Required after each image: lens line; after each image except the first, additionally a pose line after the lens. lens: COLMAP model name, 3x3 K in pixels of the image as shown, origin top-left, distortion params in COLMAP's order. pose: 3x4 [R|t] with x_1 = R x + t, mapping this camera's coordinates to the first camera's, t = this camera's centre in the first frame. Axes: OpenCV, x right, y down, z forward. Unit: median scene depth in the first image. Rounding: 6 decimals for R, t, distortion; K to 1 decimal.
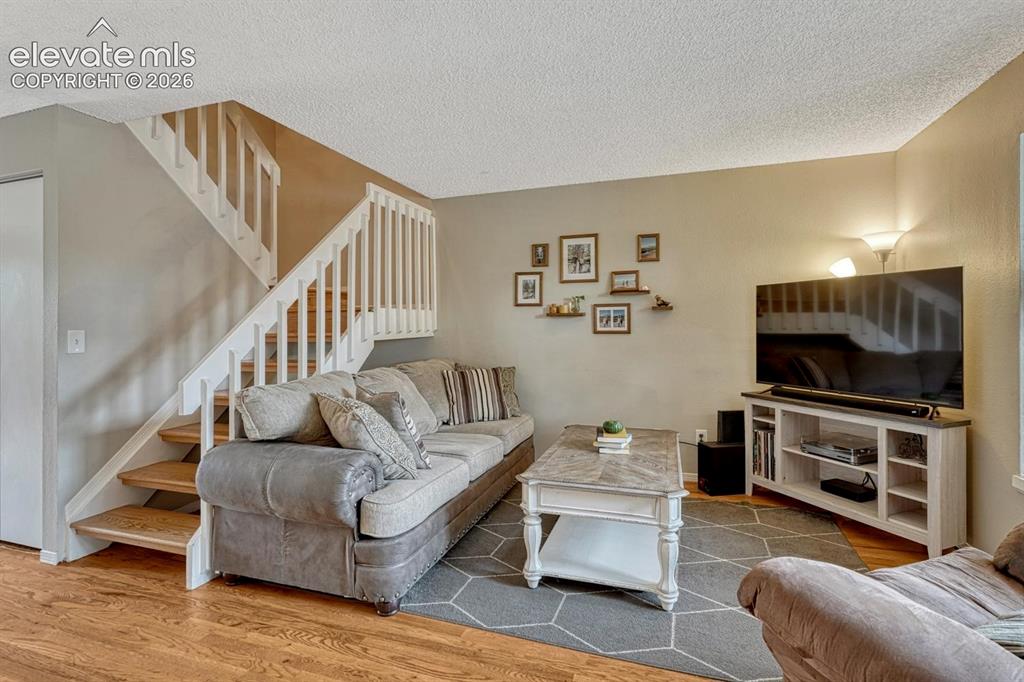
lens RADIAL K [[486.5, 0, 514.3], [0, 486.5, 326.1], [0, 0, 1]] dist [-0.024950, -0.000211]
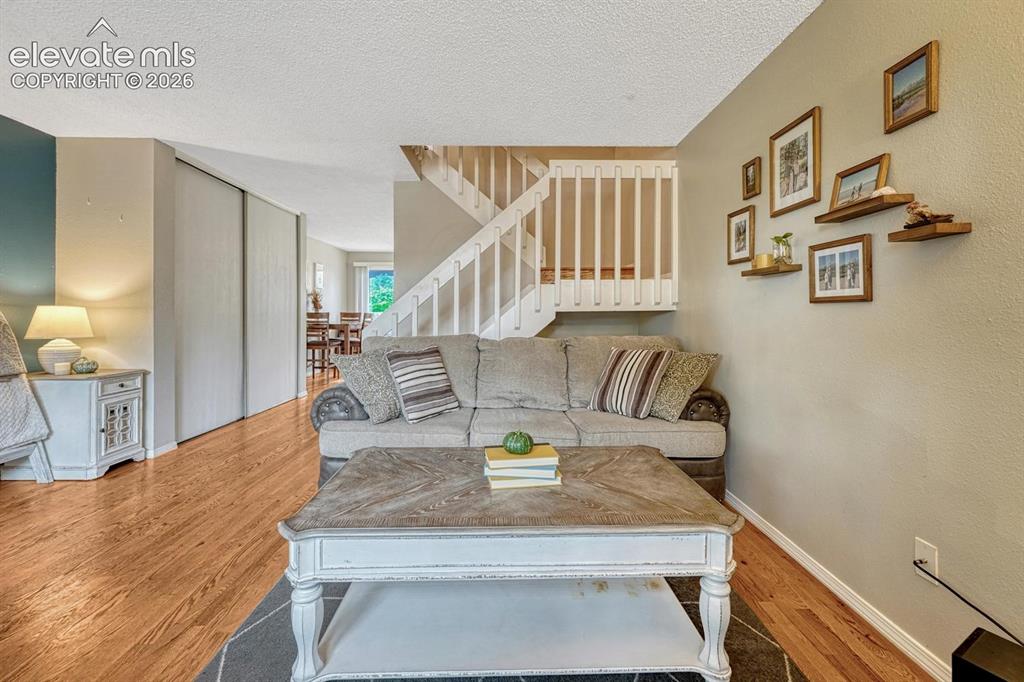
lens RADIAL K [[431.3, 0, 509.9], [0, 431.3, 312.6], [0, 0, 1]] dist [-0.001032, -0.000135]
pose [[0.326142, 0.007142, -0.945294, 0.501371], [0.000985, 0.999968, 0.007895, 0.022087], [0.945320, -0.003506, 0.326125, 0.552789]]
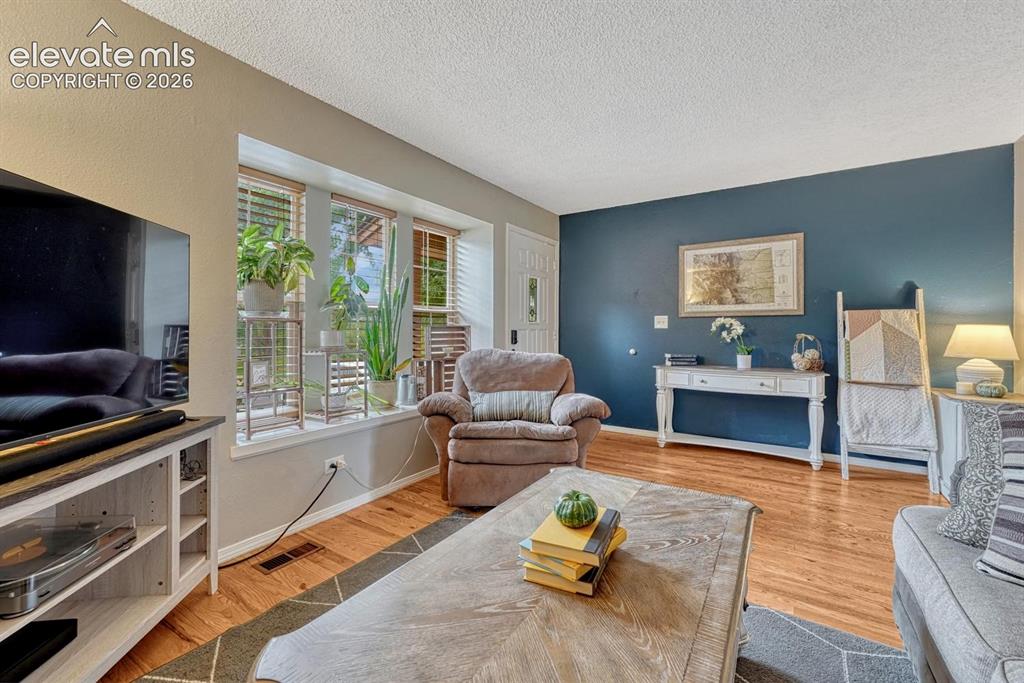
lens RADIAL K [[422.8, 0, 510.3], [0, 422.8, 328.5], [0, 0, 1]] dist [-0.002825, -0.000350]
pose [[-0.969667, 0.003996, 0.244397, 0.115498], [0.000949, 0.999920, -0.012585, 0.031178], [-0.244427, -0.011971, -0.969594, 0.954166]]
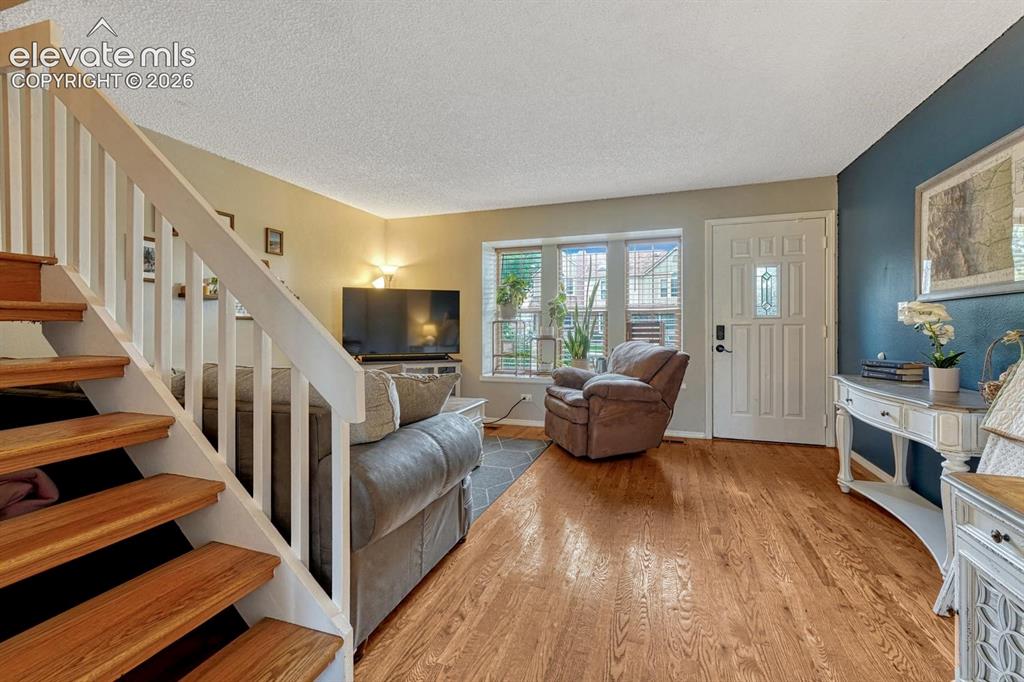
lens RADIAL K [[452.8, 0, 513.0], [0, 452.8, 326.8], [0, 0, 1]] dist [0.000827, 0.000062]
pose [[0.004653, 0.005940, 0.999972, -0.727649], [-0.004433, 0.999973, -0.005920, 0.033605], [-0.999979, -0.004406, 0.004679, 0.446641]]
